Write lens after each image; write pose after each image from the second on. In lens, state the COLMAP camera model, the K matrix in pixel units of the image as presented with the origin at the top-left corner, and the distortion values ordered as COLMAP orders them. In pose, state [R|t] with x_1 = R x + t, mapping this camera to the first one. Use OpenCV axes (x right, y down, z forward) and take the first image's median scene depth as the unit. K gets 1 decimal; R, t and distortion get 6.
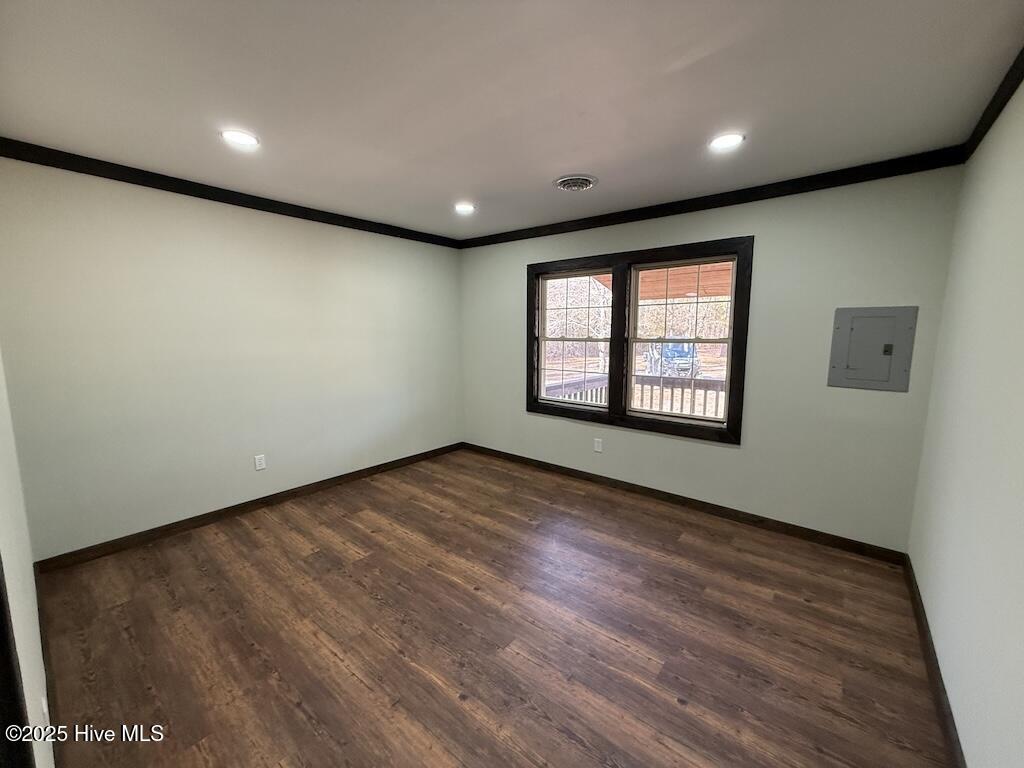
lens RADIAL K [[404.7, 0, 506.6], [0, 404.7, 385.8], [0, 0, 1]] dist [-0.002118, -0.000060]
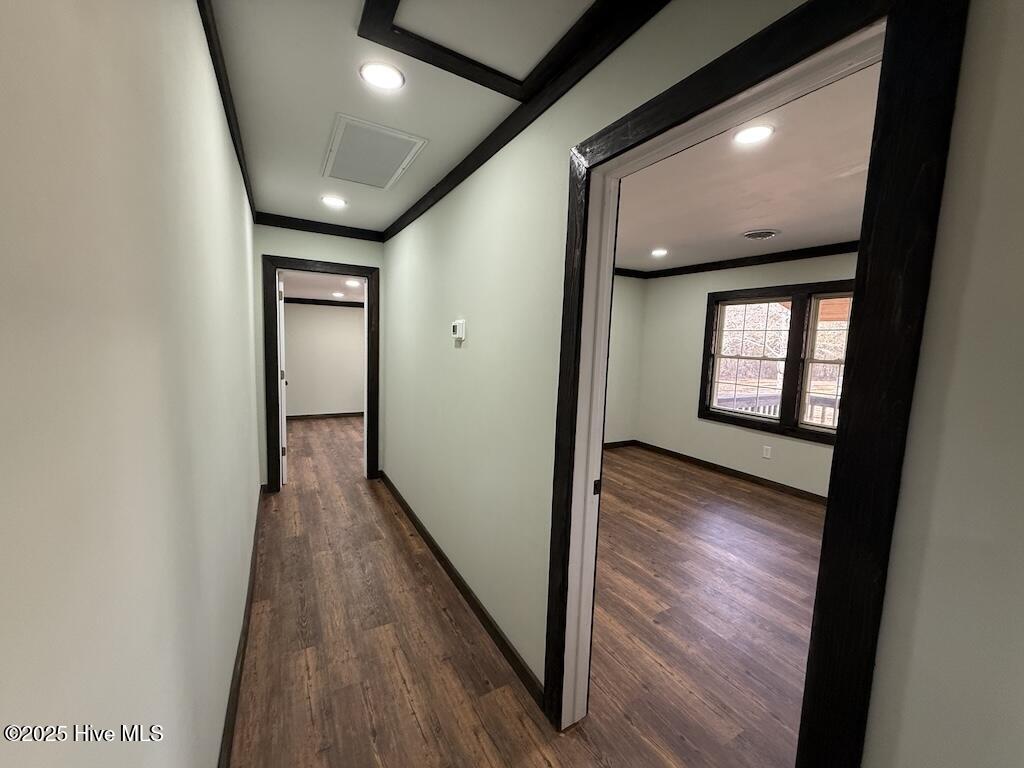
lens RADIAL K [[404.7, 0, 509.7], [0, 404.7, 384.9], [0, 0, 1]] dist [-0.002118, -0.000060]
pose [[0.933067, 0.069322, -0.352959, -0.058706], [-0.080933, 0.996553, -0.018226, 0.038935], [0.350479, 0.045572, 0.935461, -0.317535]]
